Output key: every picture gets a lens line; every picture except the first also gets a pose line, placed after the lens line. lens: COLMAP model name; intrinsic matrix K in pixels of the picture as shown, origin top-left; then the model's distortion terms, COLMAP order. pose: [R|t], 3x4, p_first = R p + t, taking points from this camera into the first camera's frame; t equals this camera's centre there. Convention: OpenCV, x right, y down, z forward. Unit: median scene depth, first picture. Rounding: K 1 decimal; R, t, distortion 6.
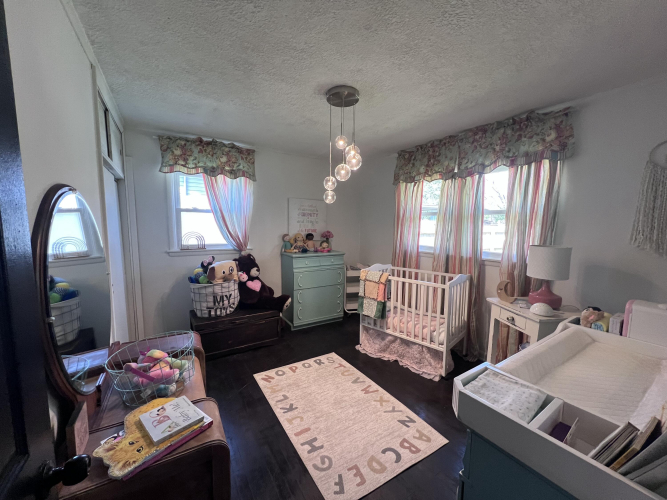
lens RADIAL K [[264.8, 0, 337.3], [0, 264.8, 250.2], [0, 0, 1]] dist [-0.000756, 0.000405]
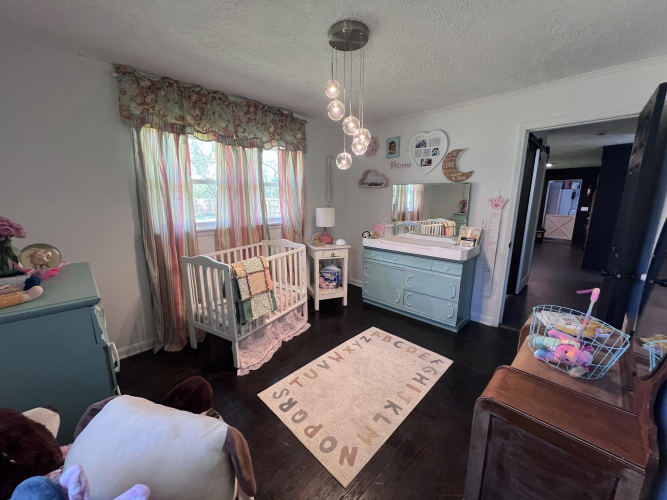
lens RADIAL K [[264.8, 0, 332.9], [0, 264.8, 250.0], [0, 0, 1]] dist [-0.000756, 0.000405]
pose [[-0.219573, -0.207926, 0.953181, -0.769721], [0.096485, 0.967607, 0.233299, -0.122986], [-0.970813, 0.143194, -0.192399, 1.133947]]
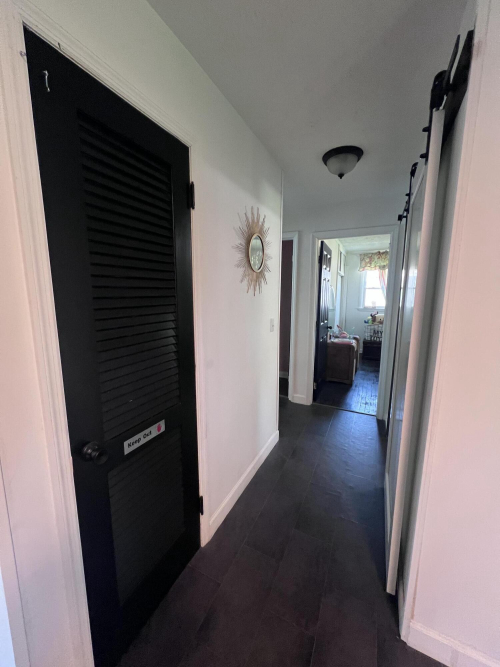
lens RADIAL K [[264.8, 0, 251.6], [0, 264.8, 333.5], [0, 0, 1]] dist [-0.000756, 0.000405]
pose [[0.537480, 0.110918, -0.835950, 0.640112], [-0.081563, 0.993502, 0.079381, 0.094341], [0.839322, 0.025517, 0.543035, -0.787000]]
